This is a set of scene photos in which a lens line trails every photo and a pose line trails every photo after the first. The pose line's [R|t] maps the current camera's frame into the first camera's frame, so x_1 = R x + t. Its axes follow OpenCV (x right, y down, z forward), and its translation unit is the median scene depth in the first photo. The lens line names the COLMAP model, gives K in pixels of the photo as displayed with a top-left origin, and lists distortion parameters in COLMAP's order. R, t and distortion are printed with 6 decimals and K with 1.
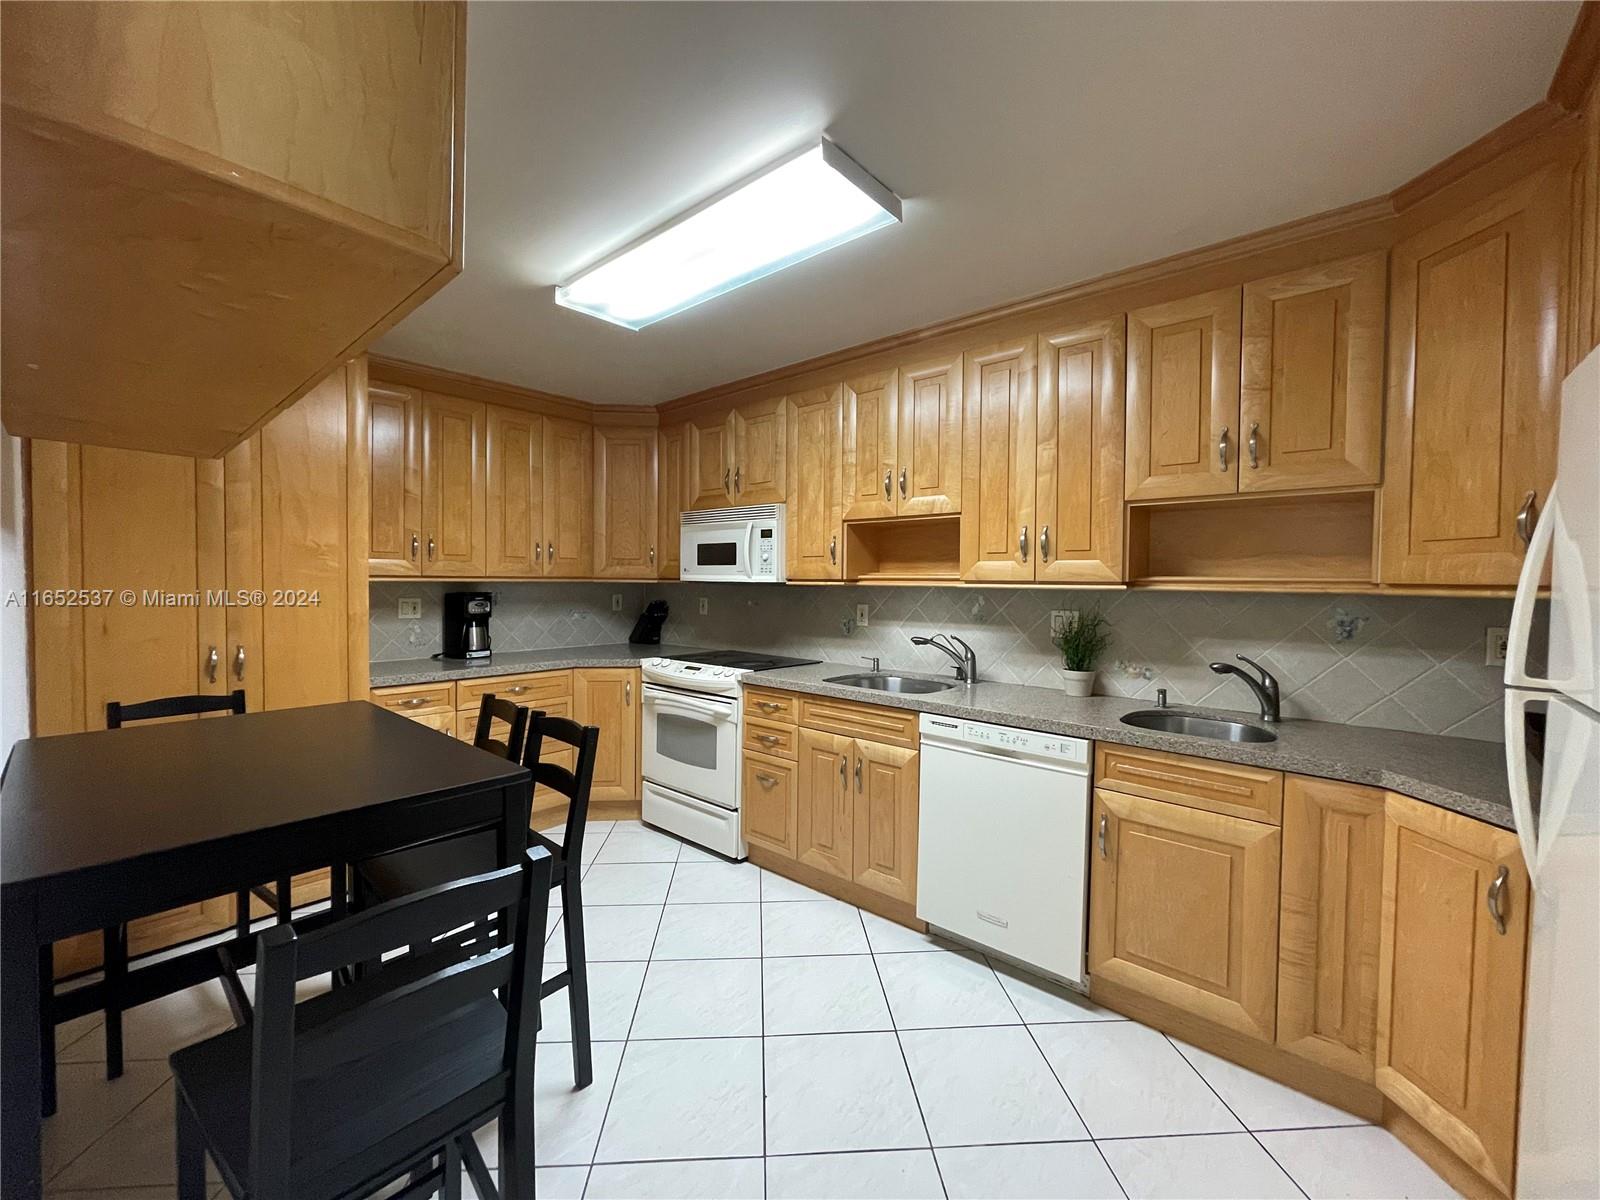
lens RADIAL K [[643.7, 0, 797.3], [0, 643.7, 597.4], [0, 0, 1]] dist [-0.000961, 0.000052]
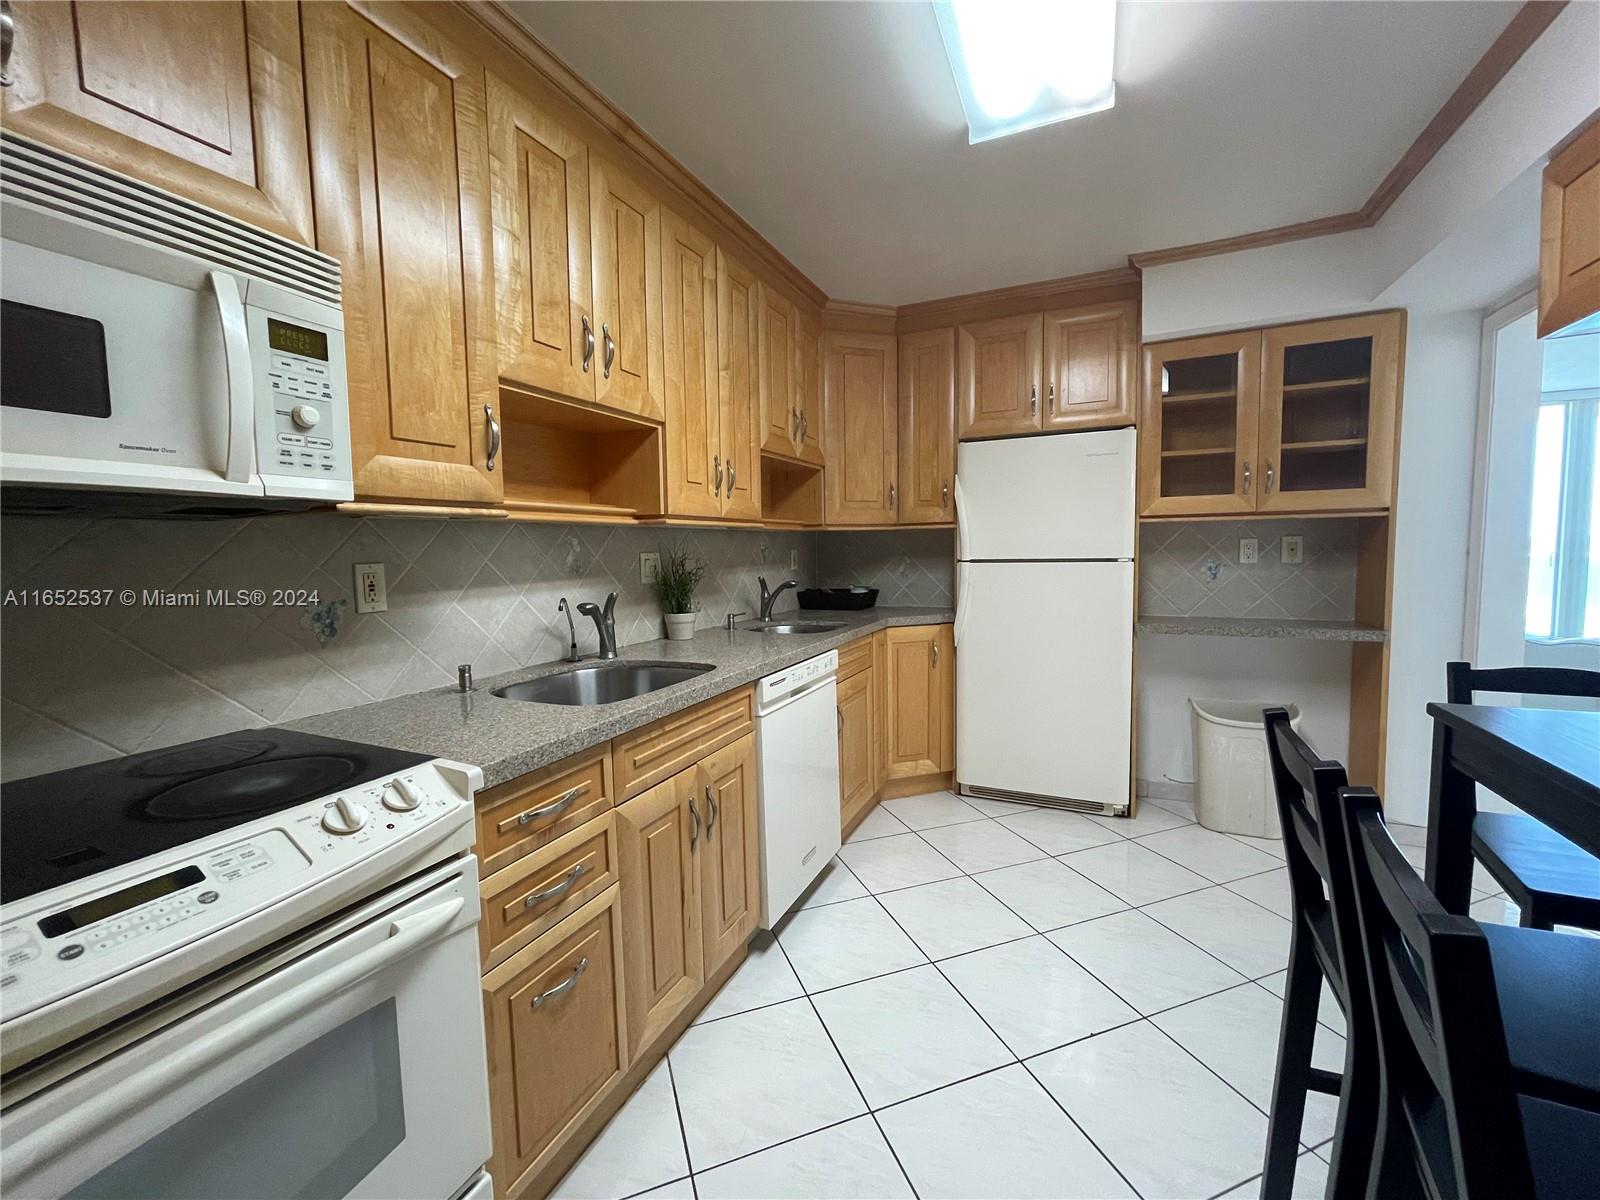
lens RADIAL K [[643.7, 0, 796.6], [0, 643.7, 594.6], [0, 0, 1]] dist [-0.000961, 0.000052]
pose [[-0.285614, -0.073782, 0.955500, -0.446047], [0.042717, 0.995061, 0.089605, 0.005414], [-0.957392, 0.066409, -0.281051, 0.921828]]
